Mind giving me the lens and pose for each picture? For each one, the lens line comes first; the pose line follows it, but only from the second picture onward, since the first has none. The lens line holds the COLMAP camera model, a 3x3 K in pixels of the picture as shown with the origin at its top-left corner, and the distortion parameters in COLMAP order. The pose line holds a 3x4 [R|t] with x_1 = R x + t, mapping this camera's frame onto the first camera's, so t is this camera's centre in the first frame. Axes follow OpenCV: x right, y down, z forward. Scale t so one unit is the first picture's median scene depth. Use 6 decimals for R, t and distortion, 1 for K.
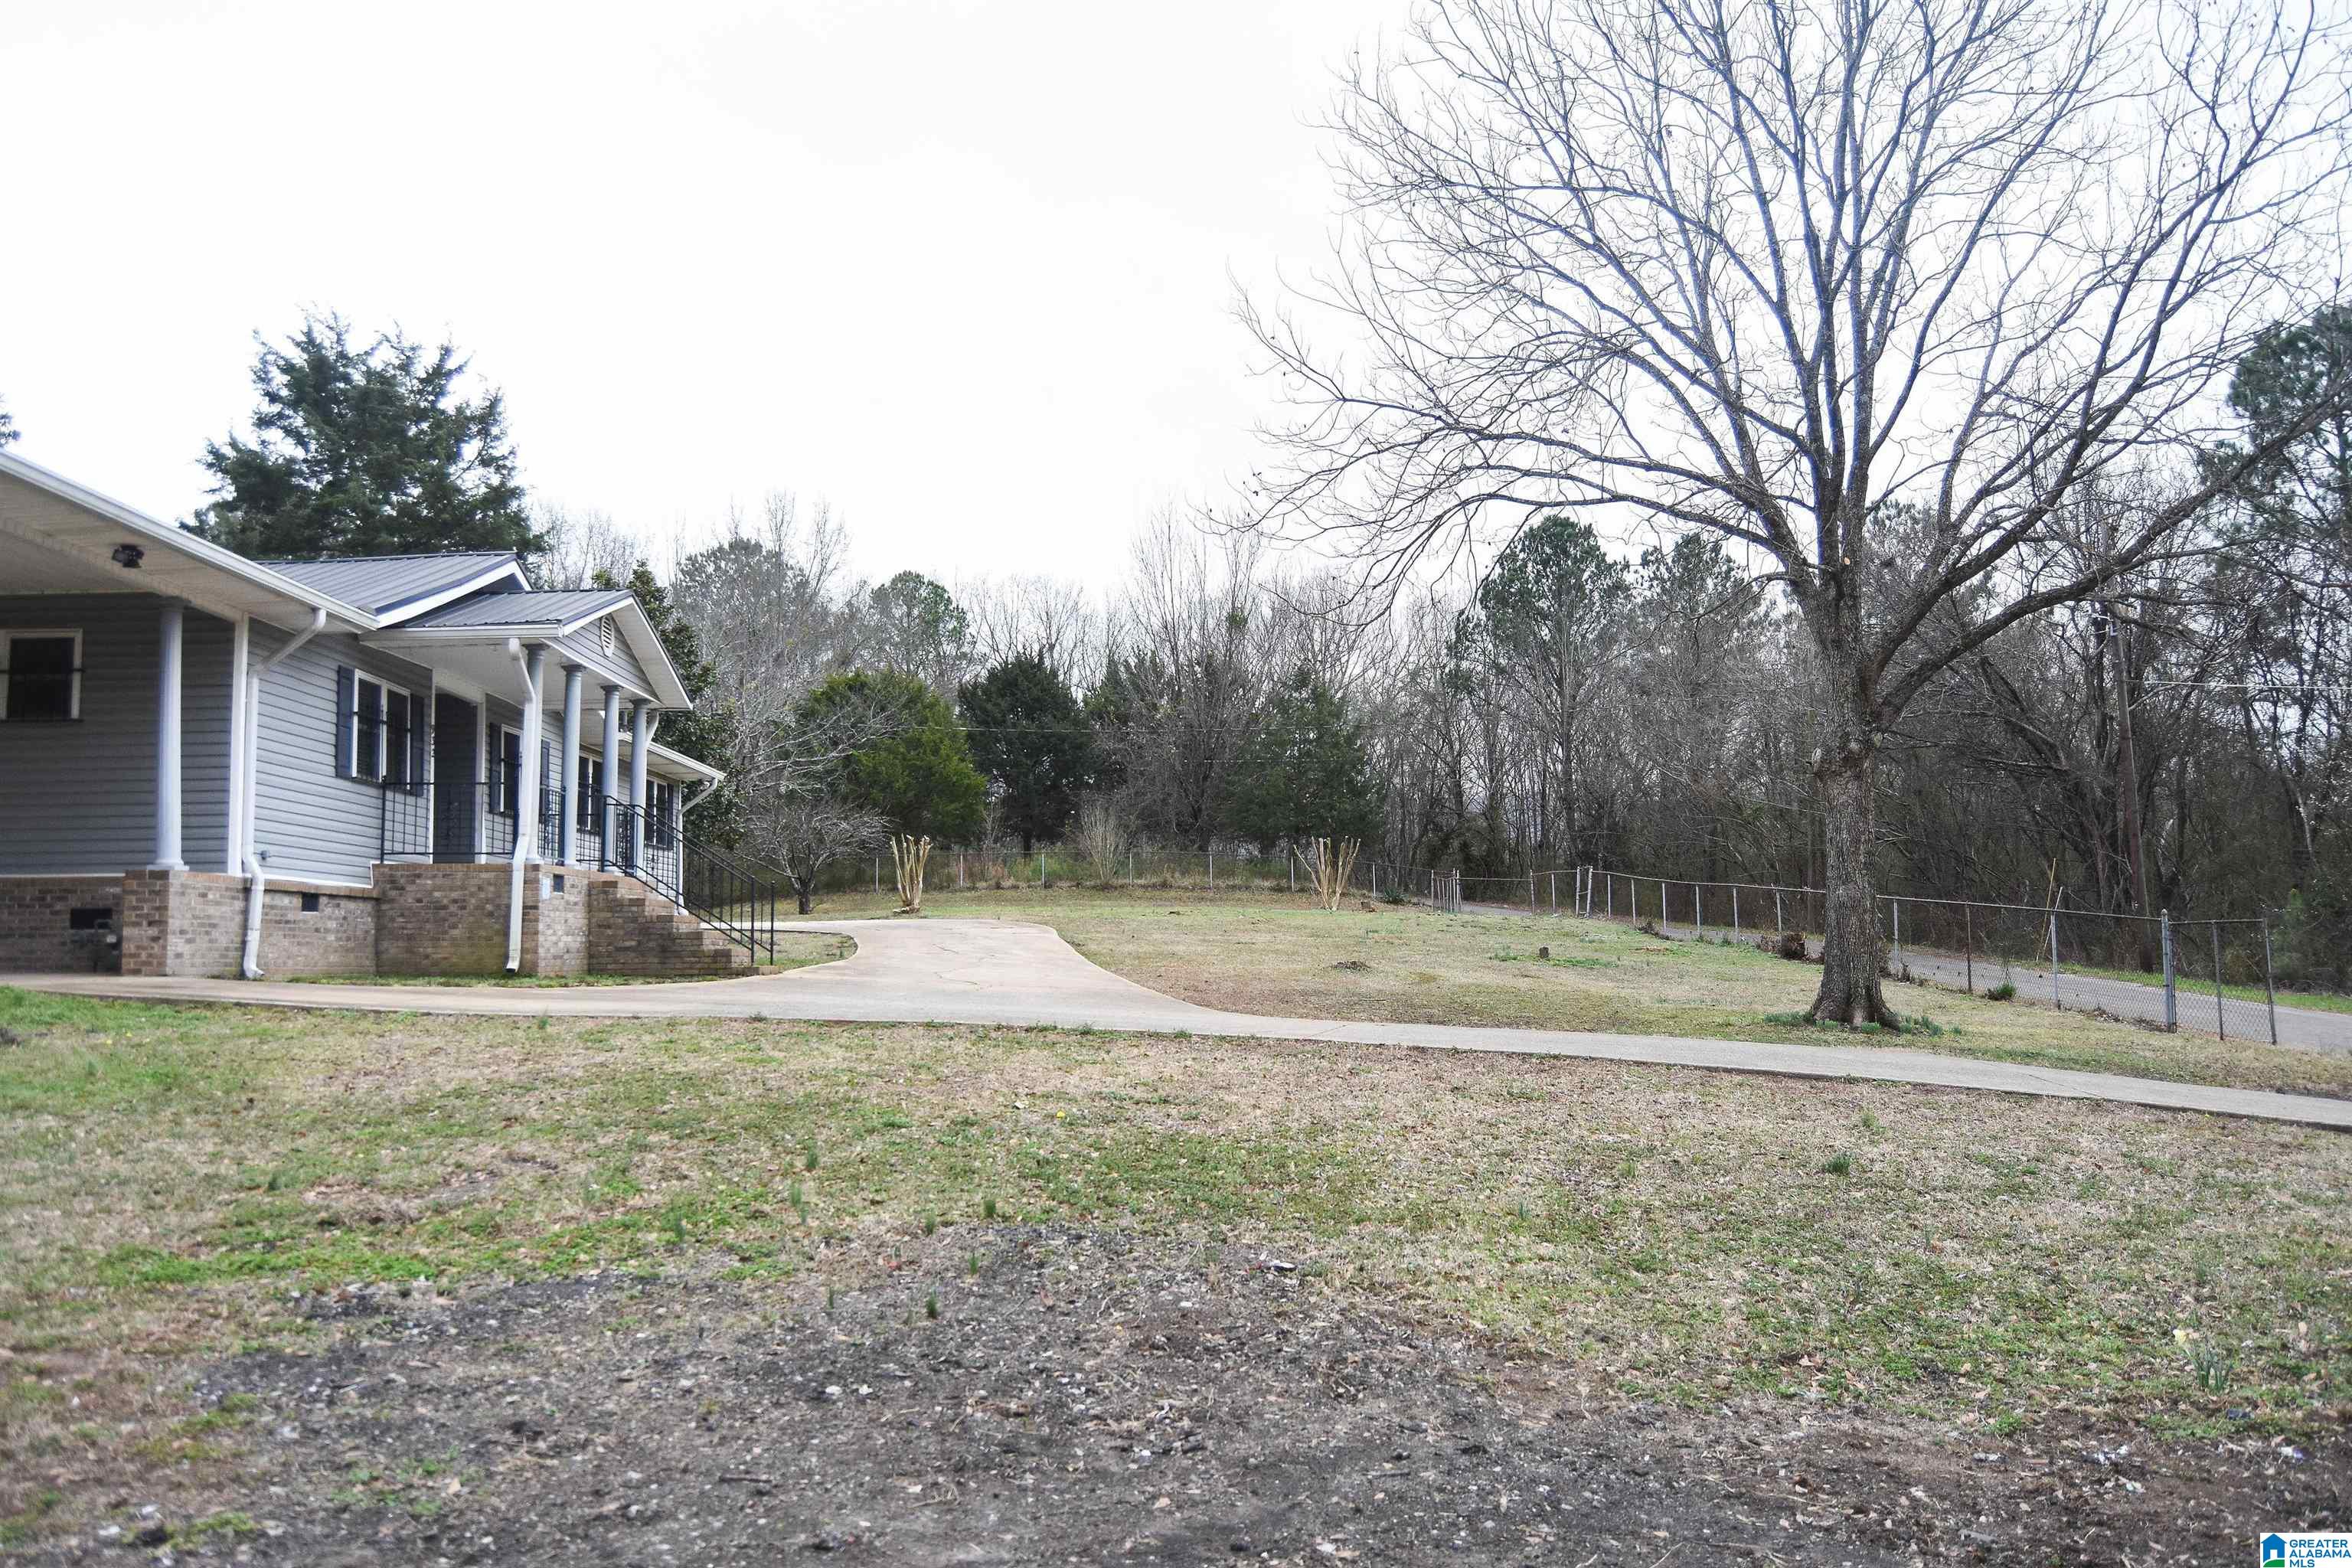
lens RADIAL K [[1948.3, 0, 1188.4], [0, 1948.3, 787.5], [0, 0, 1]] dist [-0.095971, 0.039346]
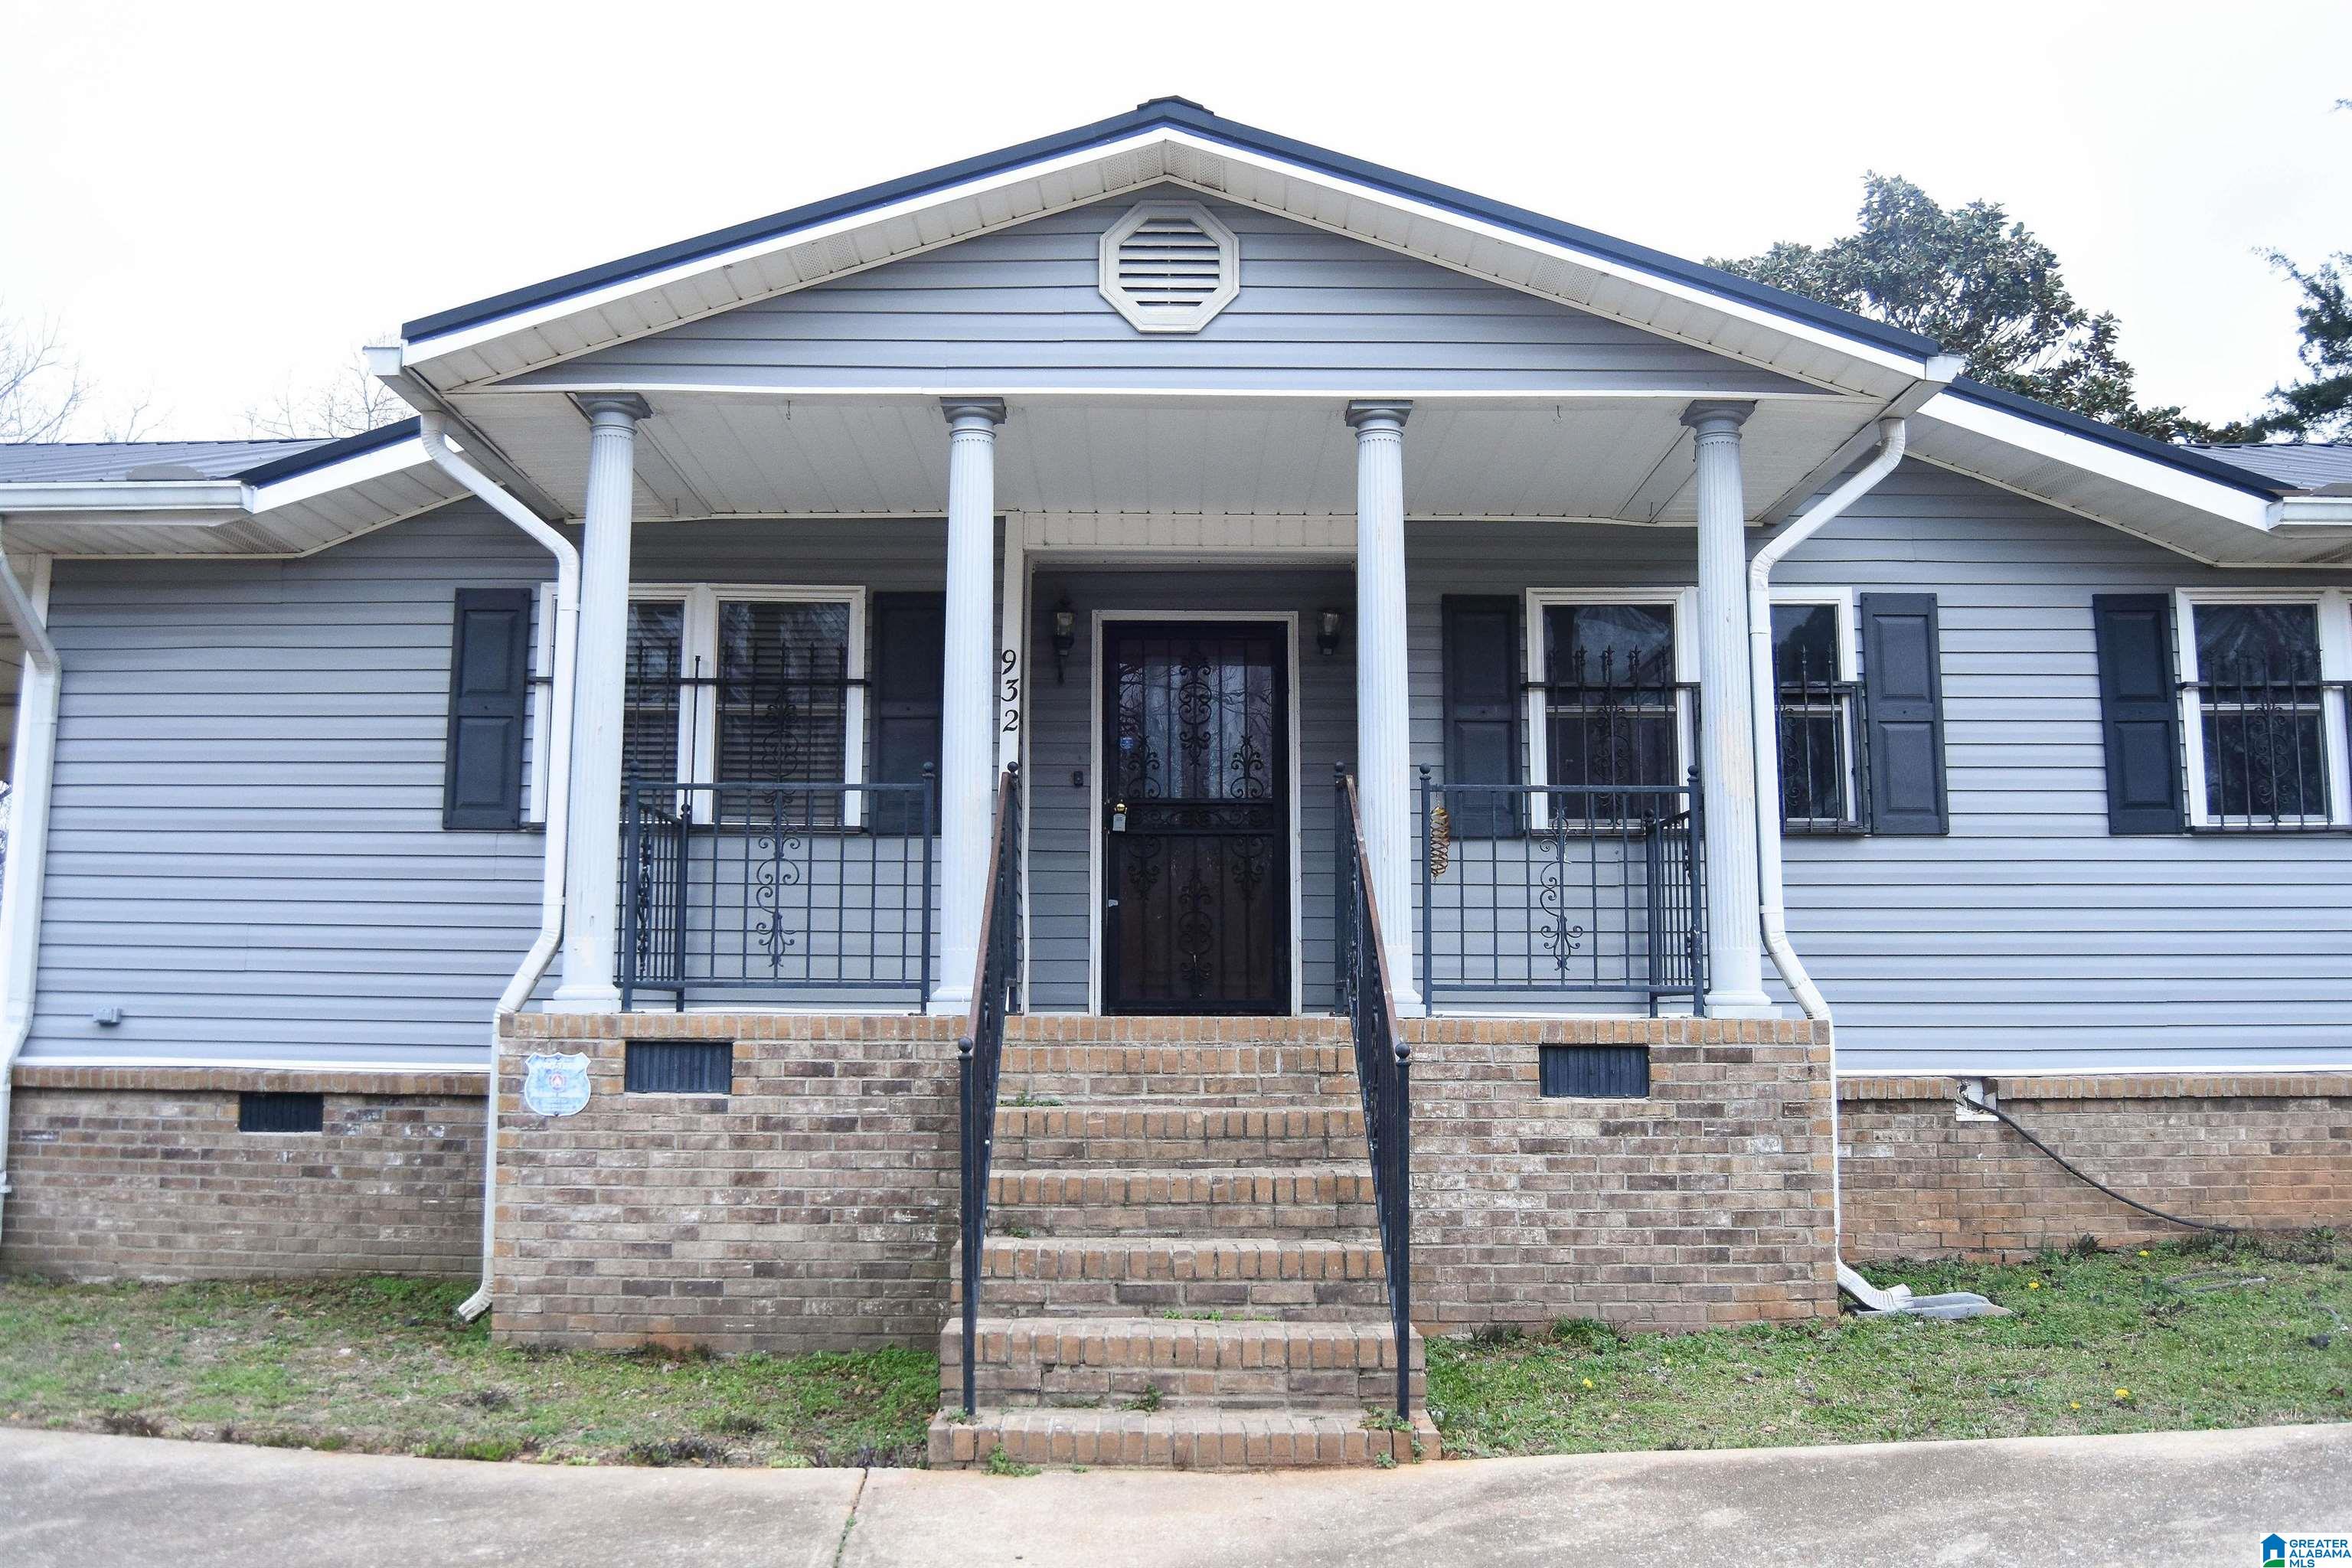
lens RADIAL K [[1948.3, 0, 1177.2], [0, 1948.3, 788.8], [0, 0, 1]] dist [-0.095971, 0.039346]
pose [[-0.021219, -0.118072, -0.992778, 0.004964], [0.082777, 0.989385, -0.119438, 0.054742], [0.996342, -0.084713, -0.011220, 1.204123]]
